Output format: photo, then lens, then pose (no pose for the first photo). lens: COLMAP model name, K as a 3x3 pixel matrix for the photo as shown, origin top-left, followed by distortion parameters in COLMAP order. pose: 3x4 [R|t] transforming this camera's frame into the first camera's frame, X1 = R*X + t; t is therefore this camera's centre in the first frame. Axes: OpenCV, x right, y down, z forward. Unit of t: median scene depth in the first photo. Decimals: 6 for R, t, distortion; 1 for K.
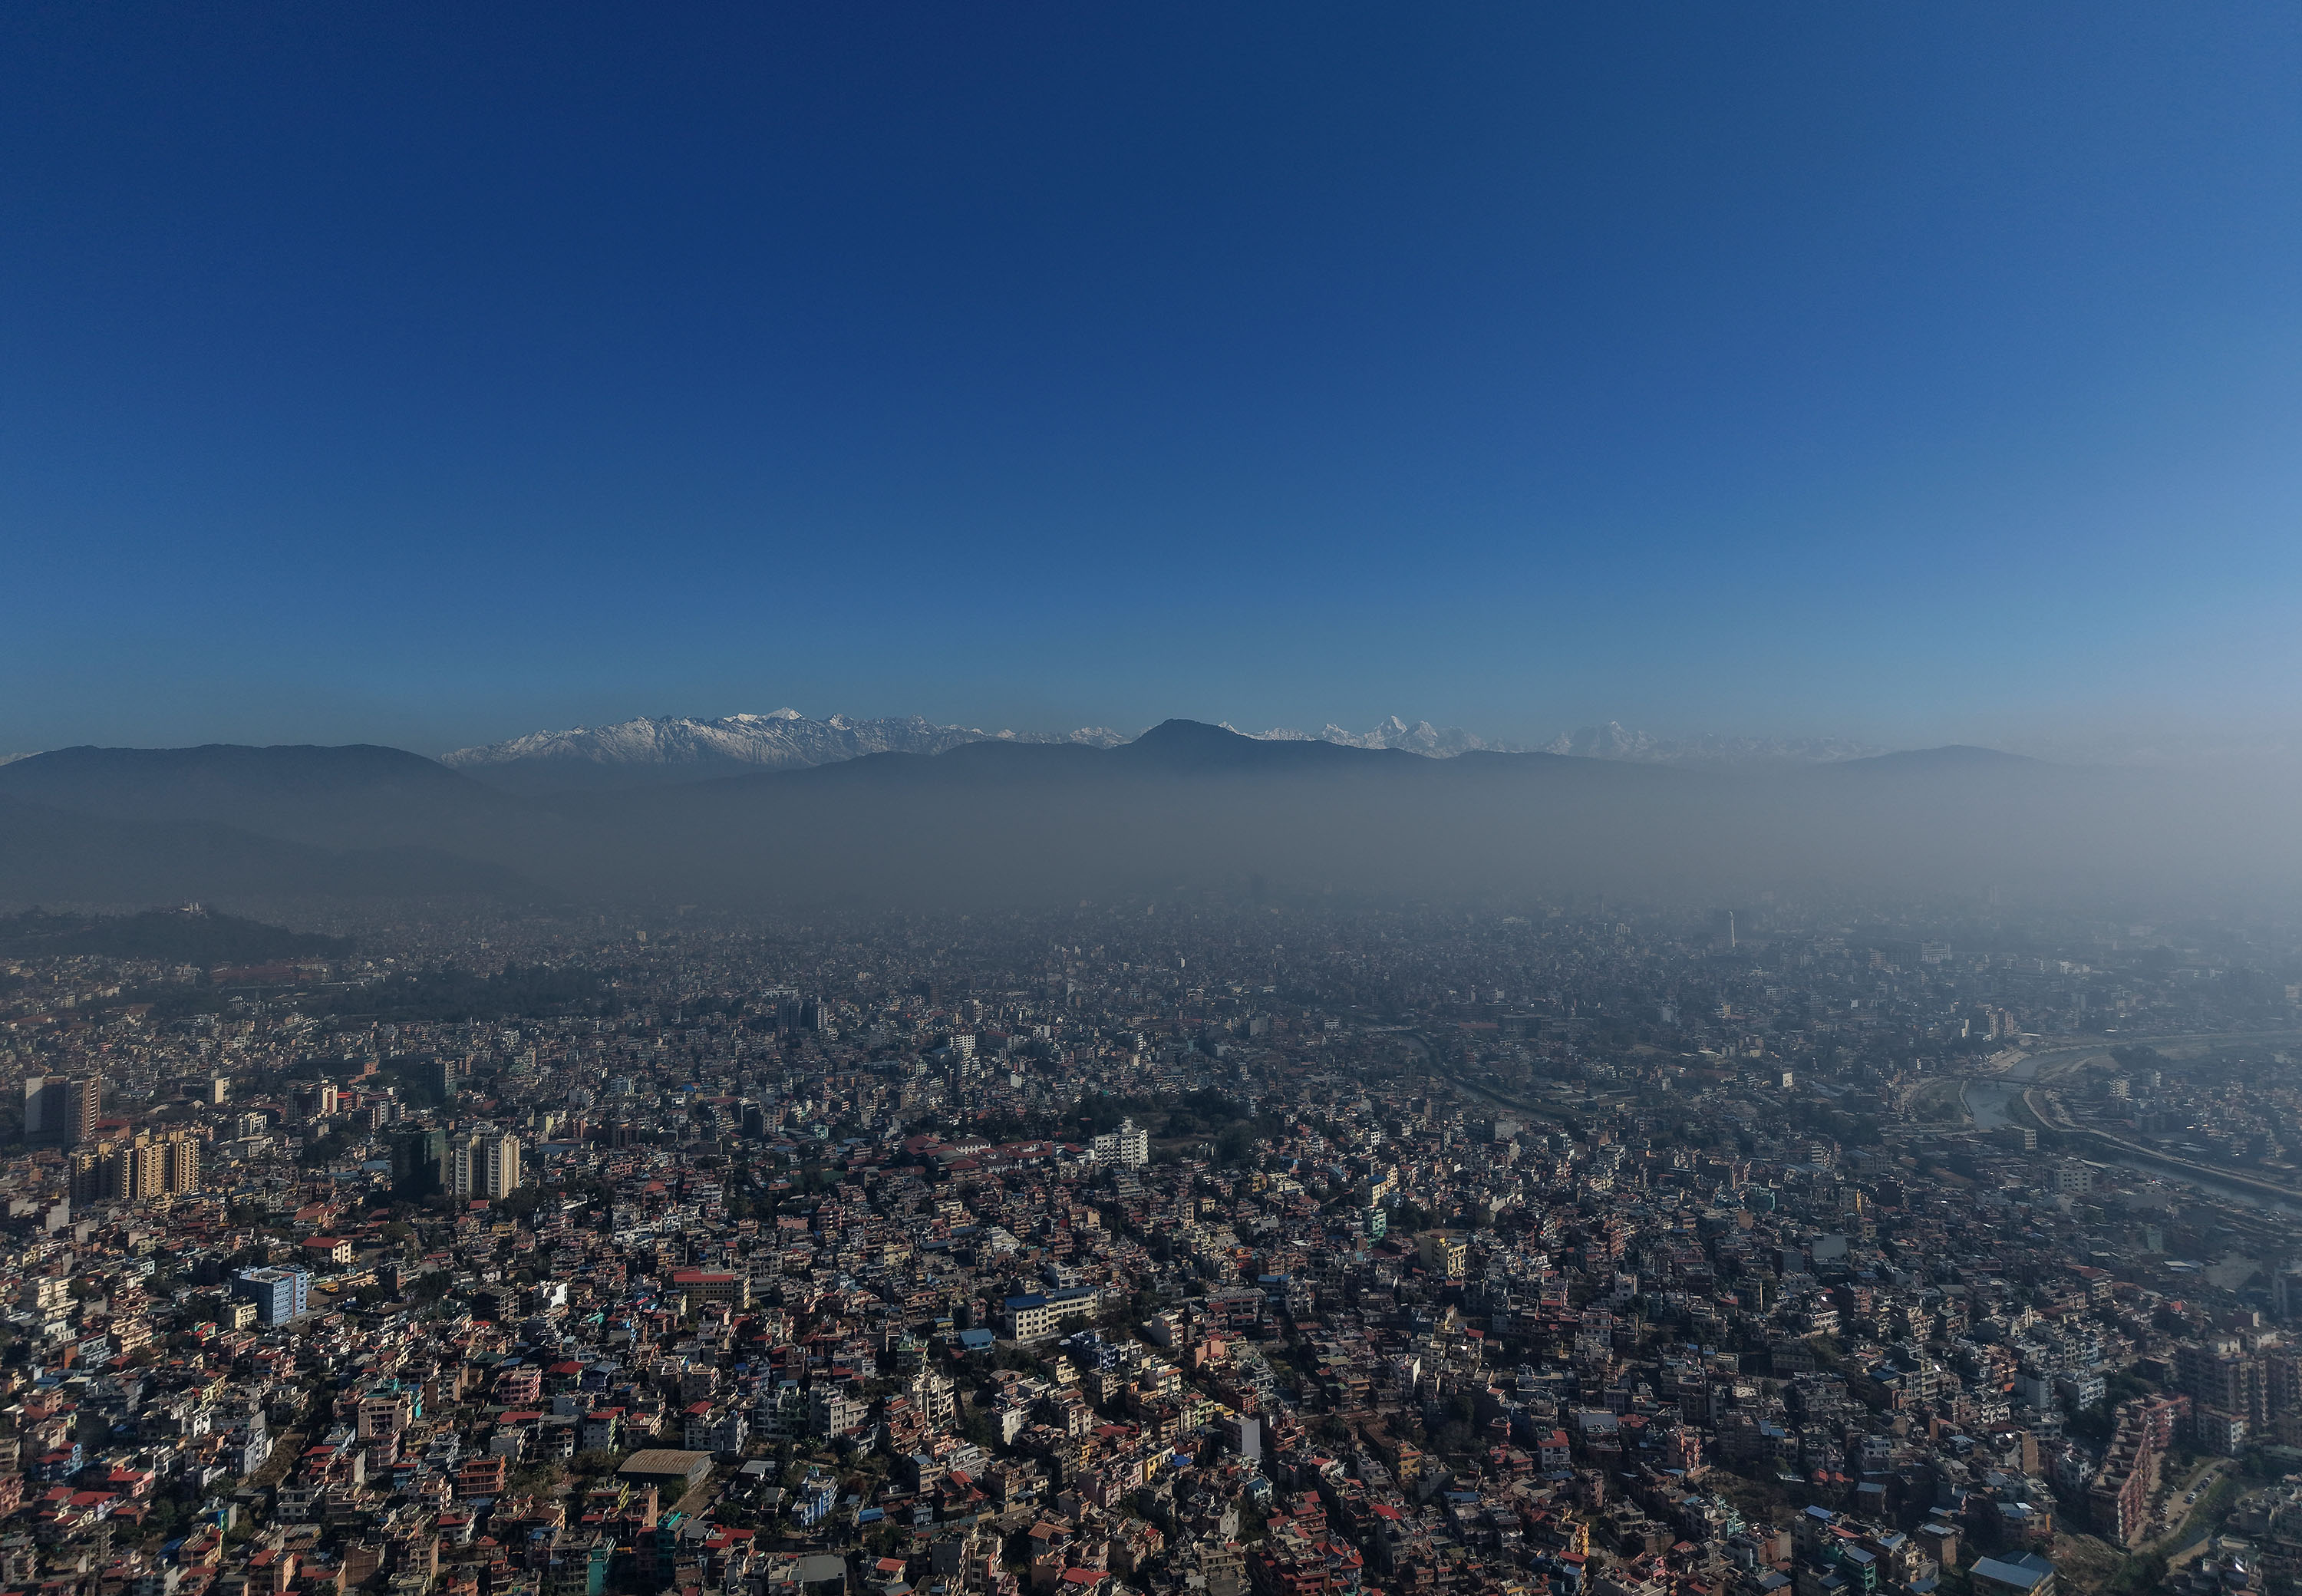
lens RADIAL K [[1752.2, 0, 1169.5], [0, 1752.2, 791.1], [0, 0, 1]] dist [0.007756, -0.022965]
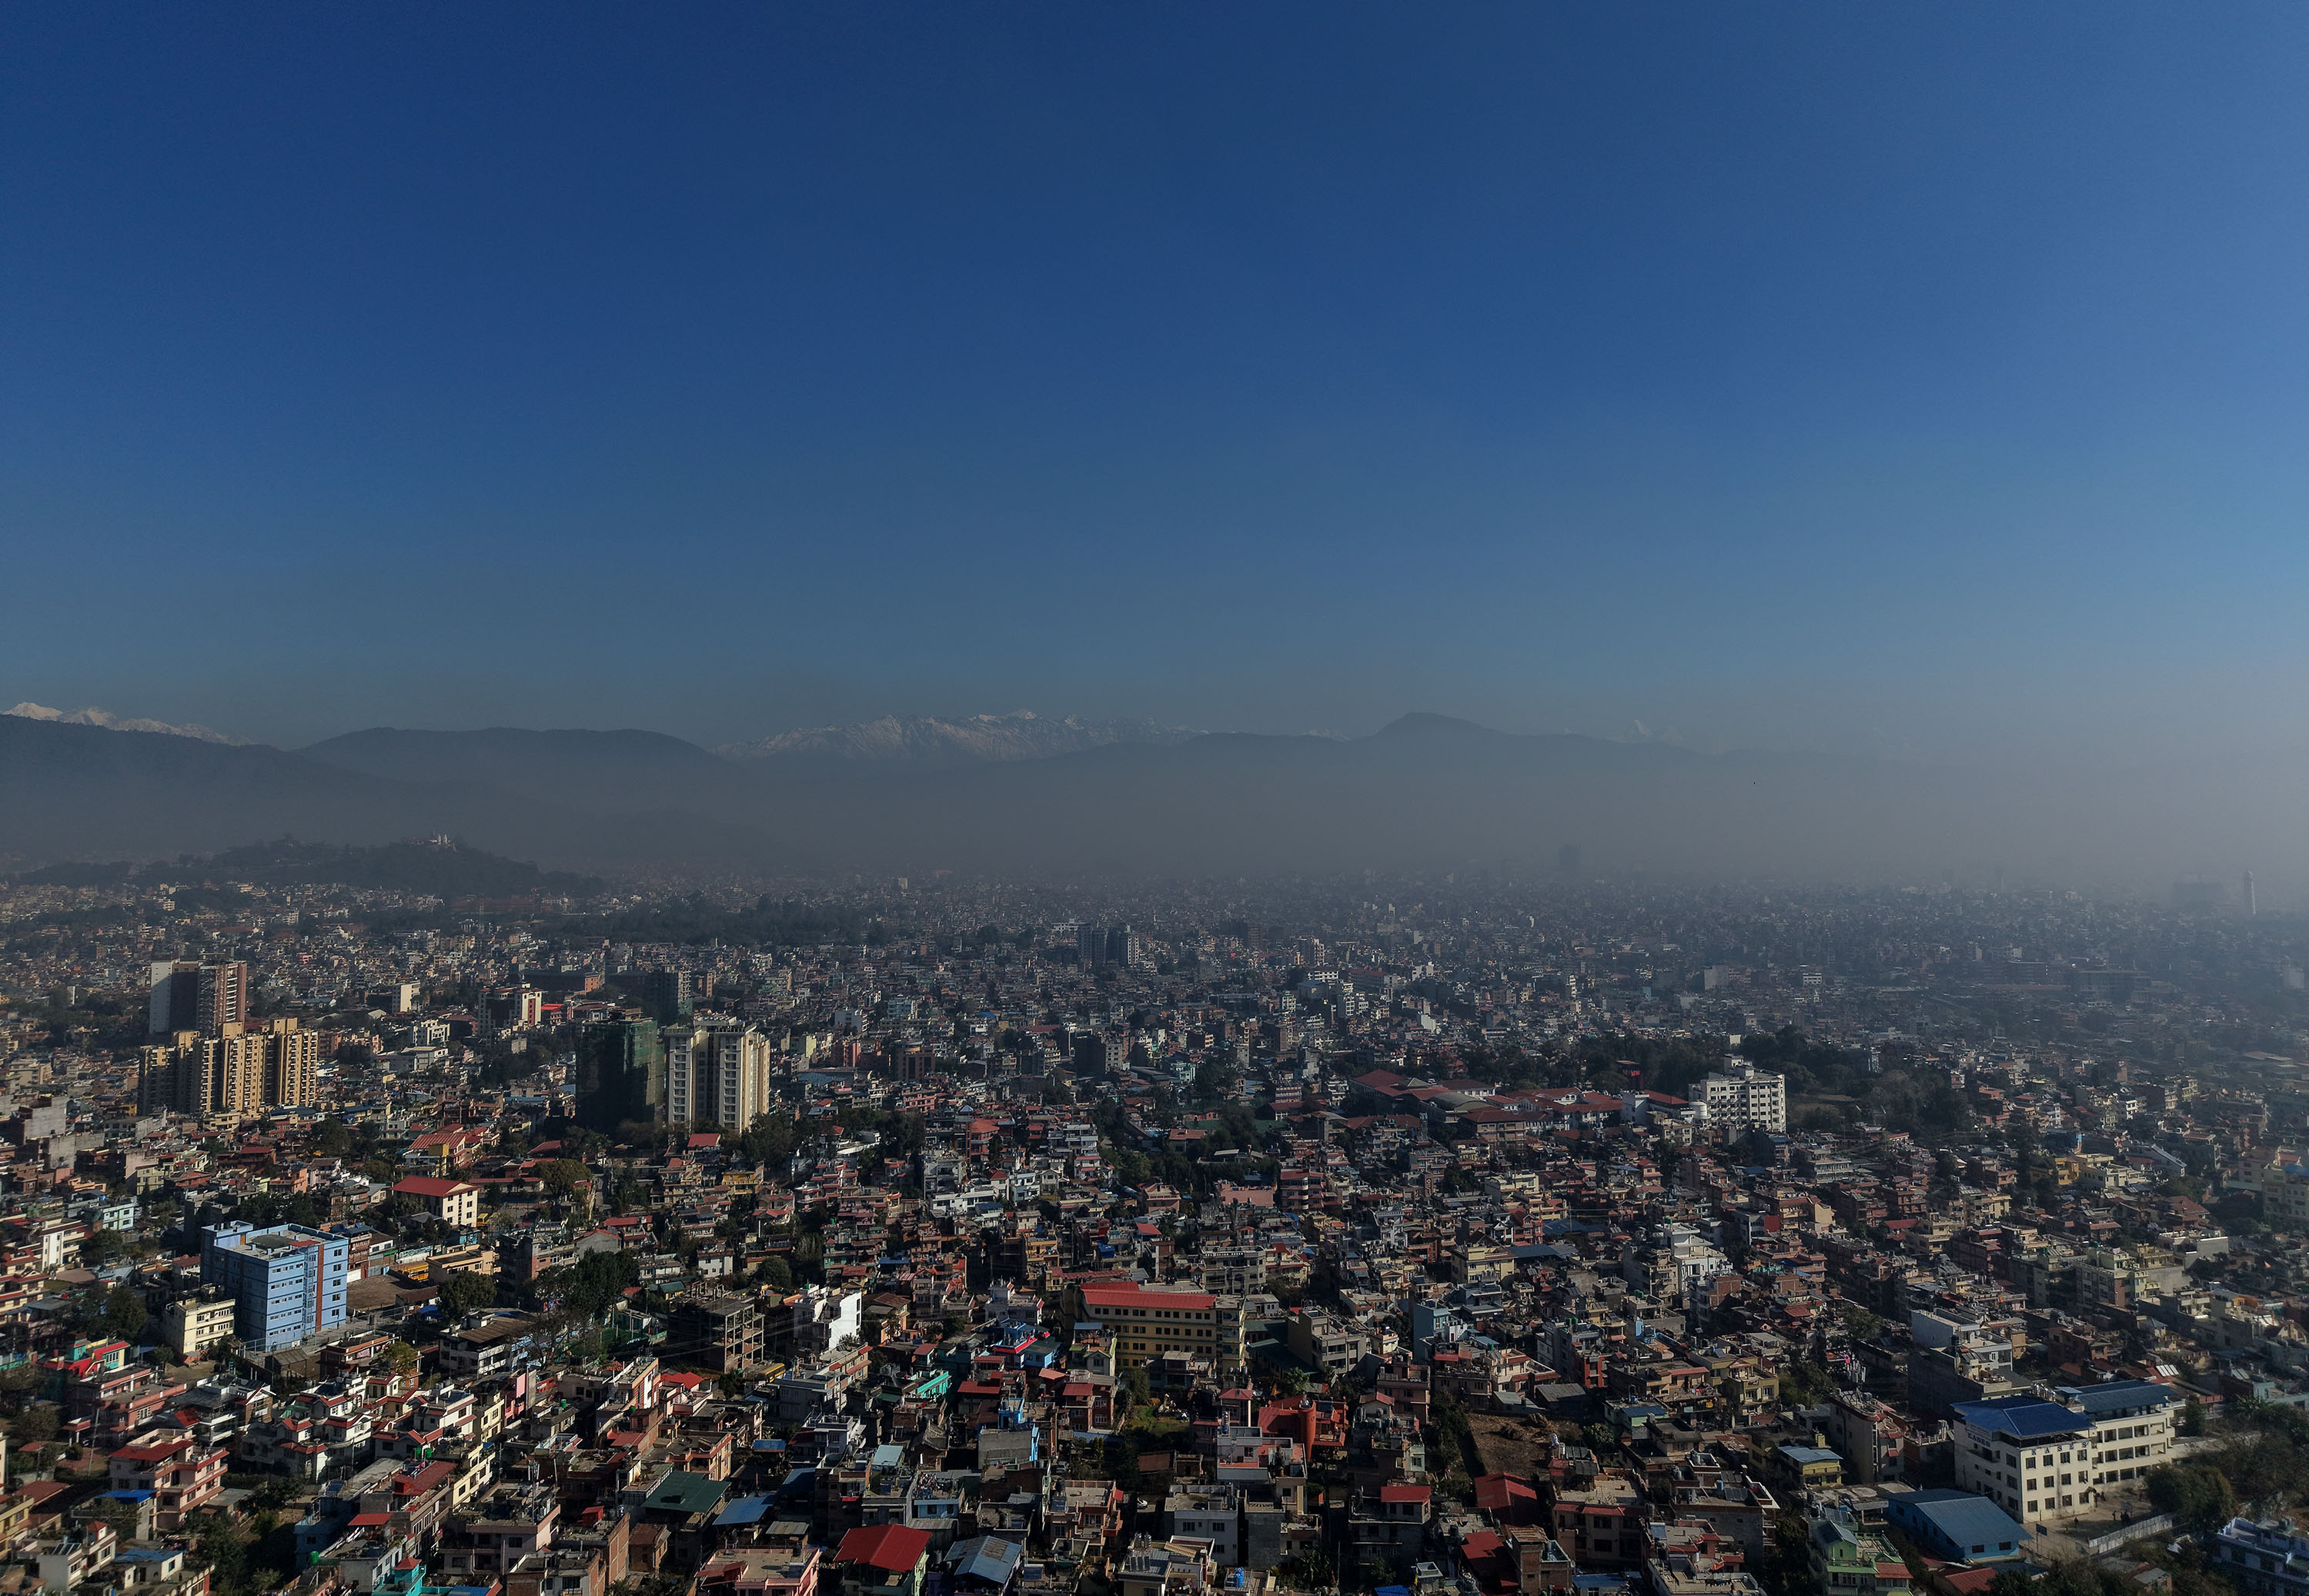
lens RADIAL K [[1757.4, 0, 1155.1], [0, 1757.4, 801.8], [0, 0, 1]] dist [0.007756, -0.022965]
pose [[0.989747, 0.018658, -0.141610, -0.142176], [-0.017592, 0.999807, 0.008778, 0.100946], [0.141747, -0.006197, 0.989884, 0.384334]]
